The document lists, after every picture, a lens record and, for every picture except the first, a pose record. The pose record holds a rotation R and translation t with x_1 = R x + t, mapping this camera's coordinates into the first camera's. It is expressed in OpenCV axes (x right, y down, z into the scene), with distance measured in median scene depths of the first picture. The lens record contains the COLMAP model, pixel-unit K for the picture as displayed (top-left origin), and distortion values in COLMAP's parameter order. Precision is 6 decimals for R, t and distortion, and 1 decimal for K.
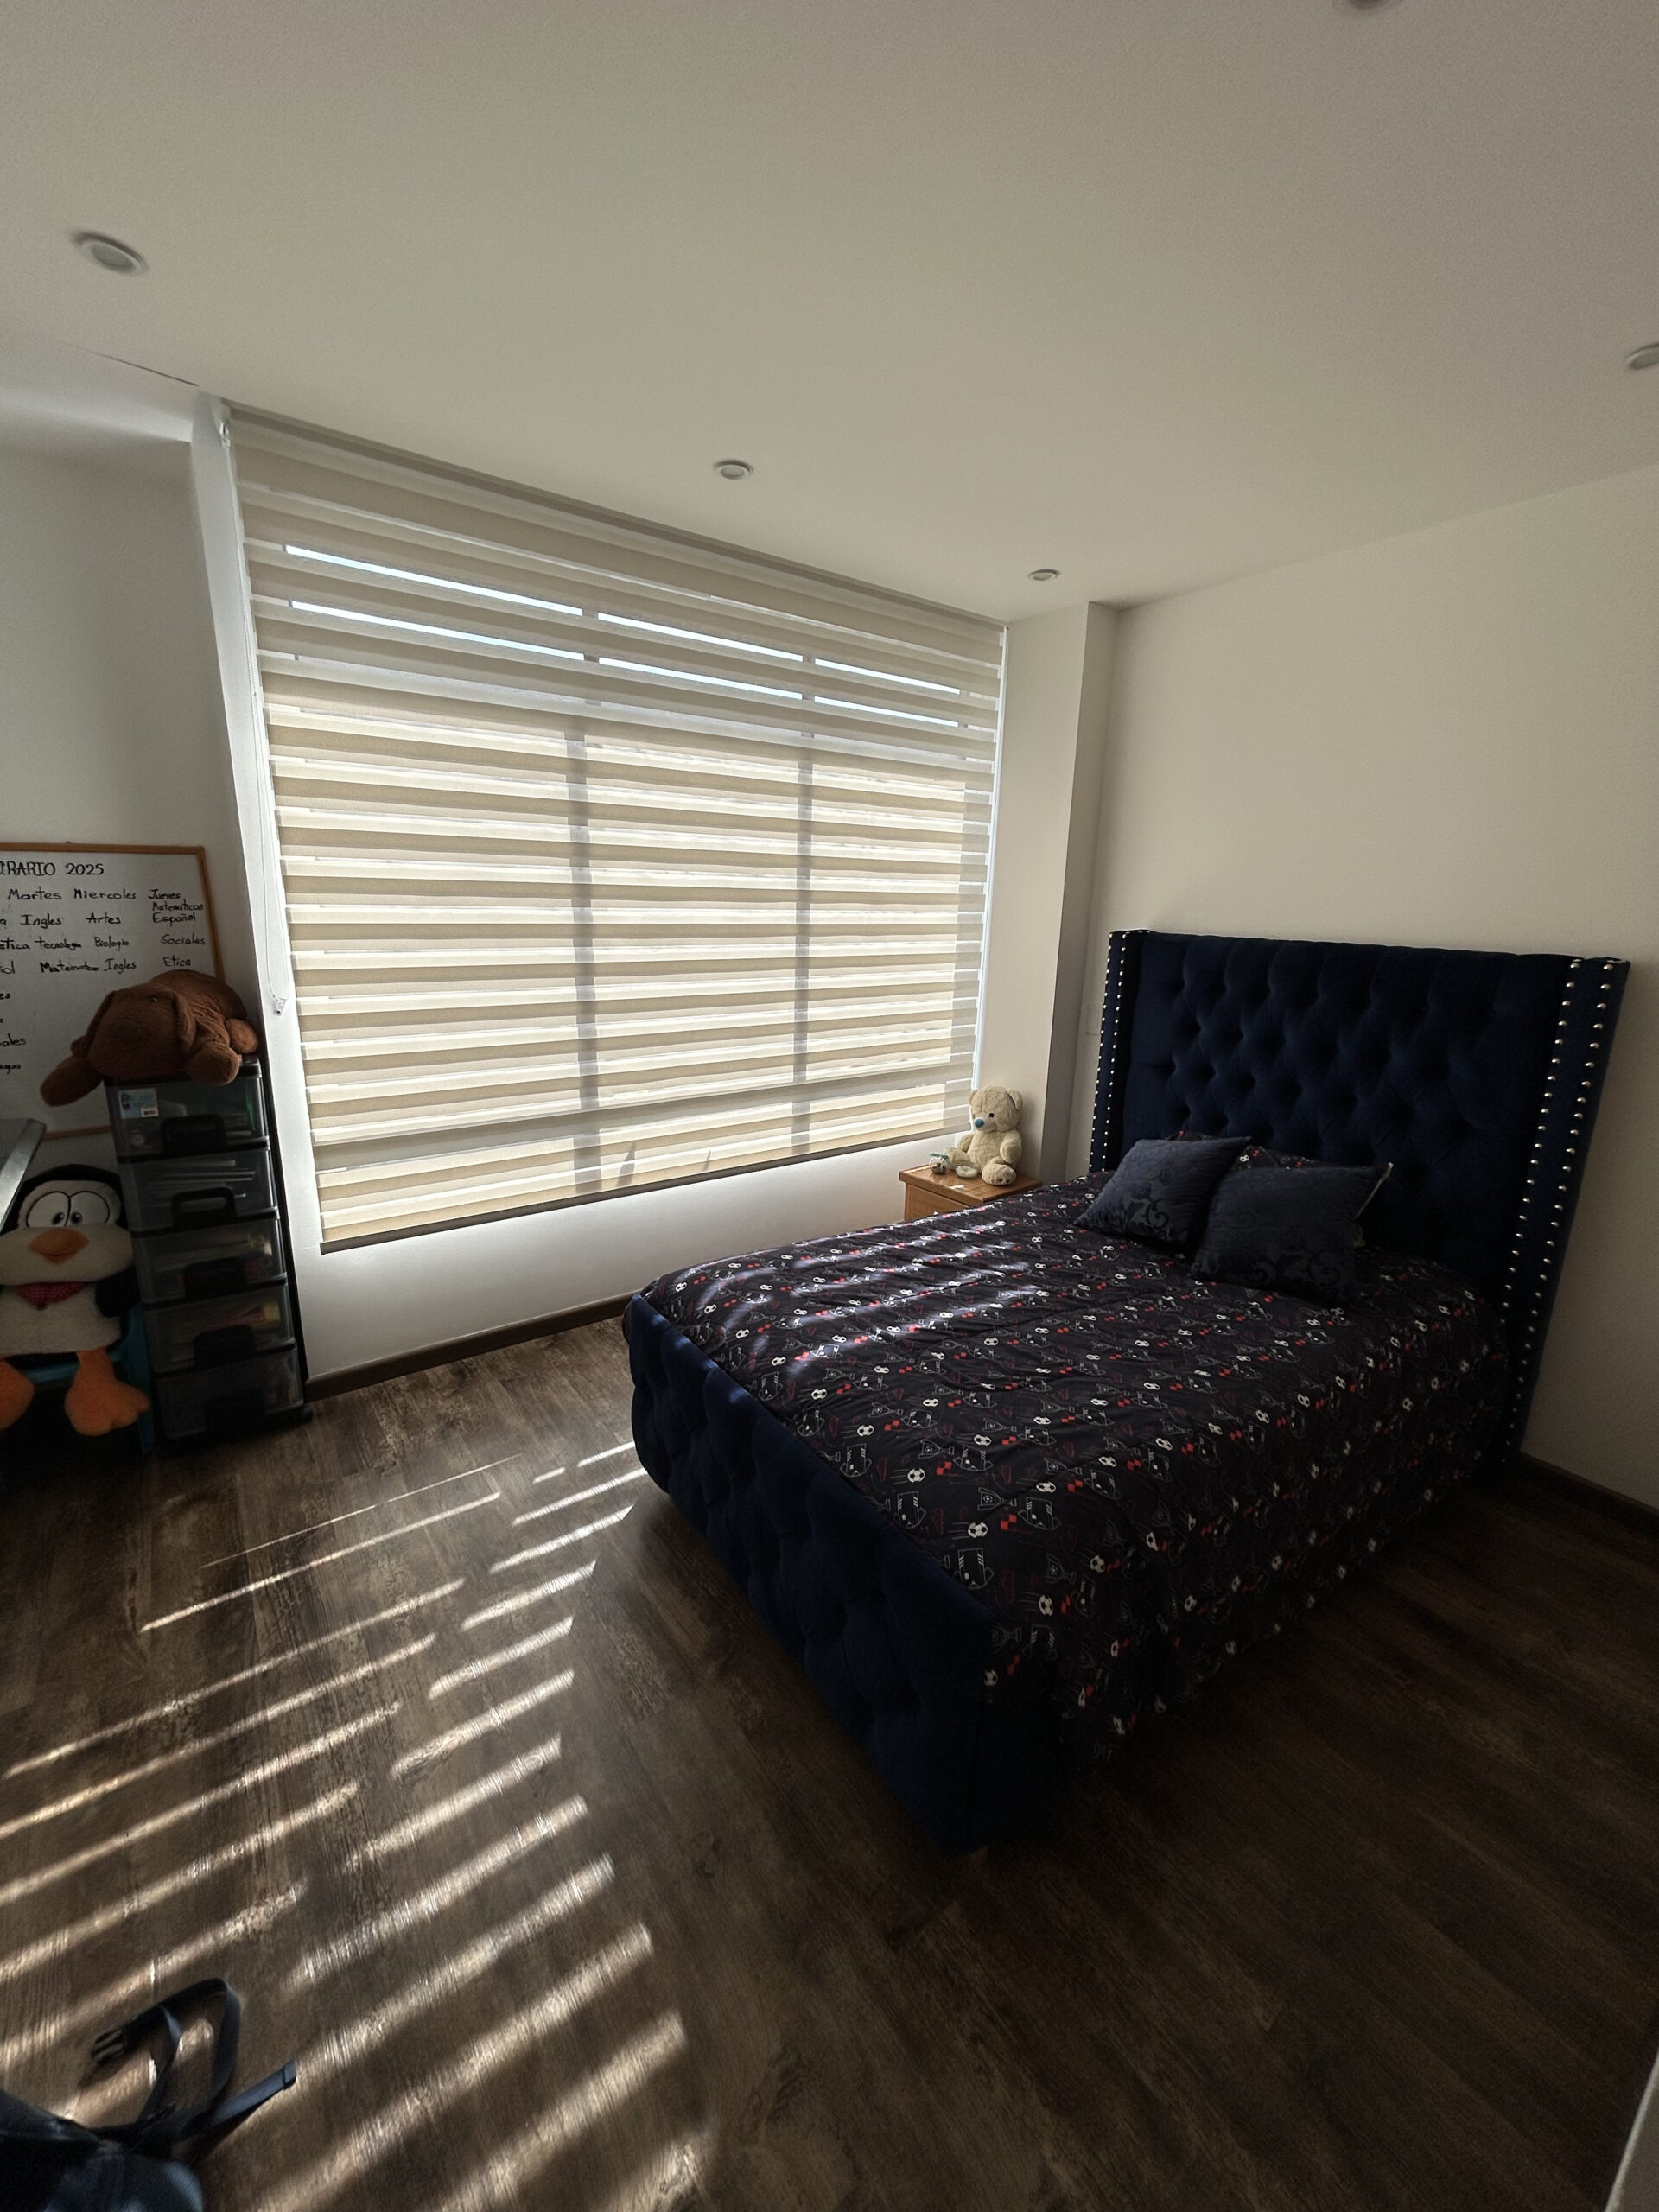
lens RADIAL K [[884.7, 0, 828.0], [0, 884.7, 1105.6], [0, 0, 1]] dist [0.002127, 0.000855]
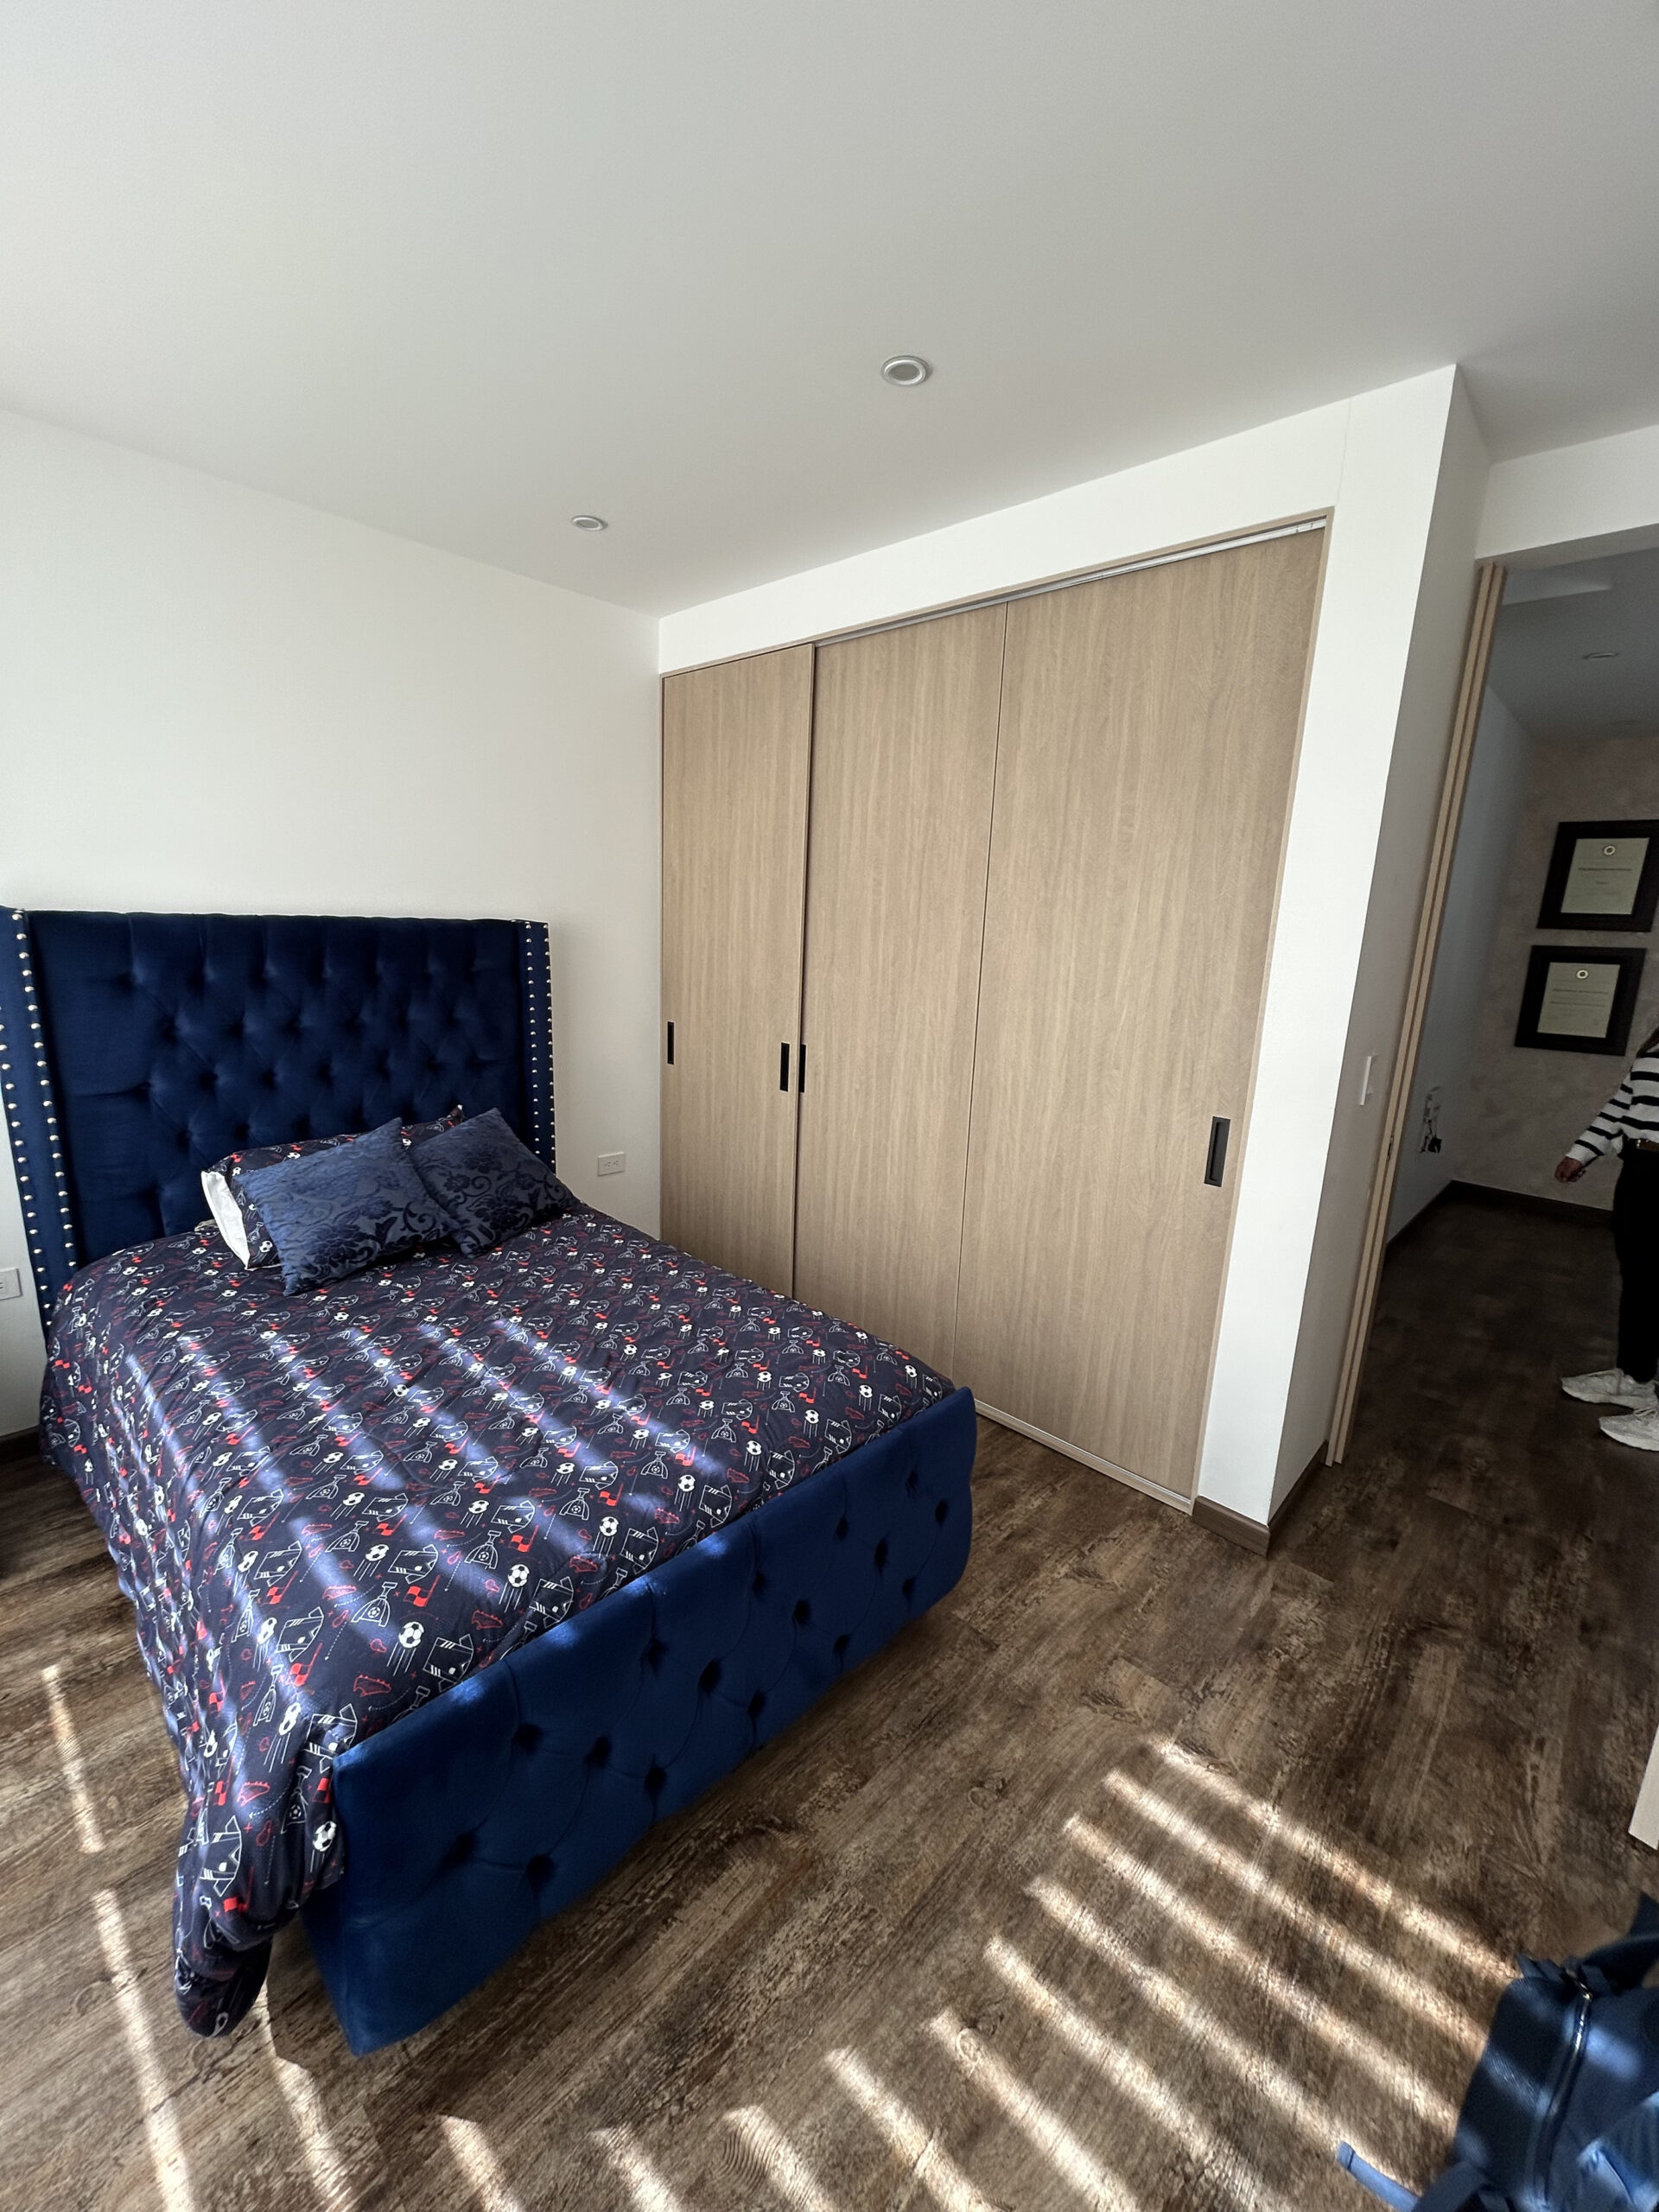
lens RADIAL K [[884.7, 0, 829.7], [0, 884.7, 1102.1], [0, 0, 1]] dist [0.002127, 0.000855]
pose [[-0.178720, -0.235236, 0.955365, -0.680571], [0.187963, 0.944952, 0.267834, -0.193632], [-0.965779, 0.227440, -0.124666, 0.826316]]
